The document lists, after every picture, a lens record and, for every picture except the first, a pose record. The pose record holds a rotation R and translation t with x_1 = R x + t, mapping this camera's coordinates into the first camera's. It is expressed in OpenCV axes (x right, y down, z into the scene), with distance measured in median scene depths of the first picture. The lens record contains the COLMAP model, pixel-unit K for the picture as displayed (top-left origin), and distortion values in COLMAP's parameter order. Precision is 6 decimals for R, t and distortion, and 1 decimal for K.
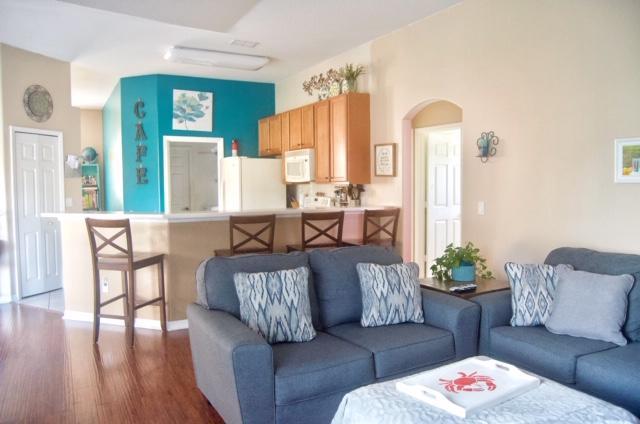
lens RADIAL K [[501.4, 0, 324.4], [0, 501.4, 210.4], [0, 0, 1]] dist [-0.083314, -0.004320]
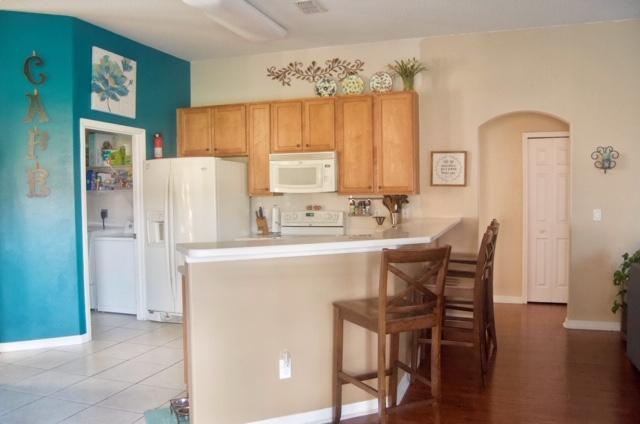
lens RADIAL K [[501.4, 0, 321.4], [0, 501.4, 214.8], [0, 0, 1]] dist [-0.083314, -0.004320]
pose [[0.749105, -0.029362, 0.661800, -0.505584], [0.041172, 0.999150, -0.002274, -0.017034], [-0.661170, 0.028951, 0.749677, 0.351850]]
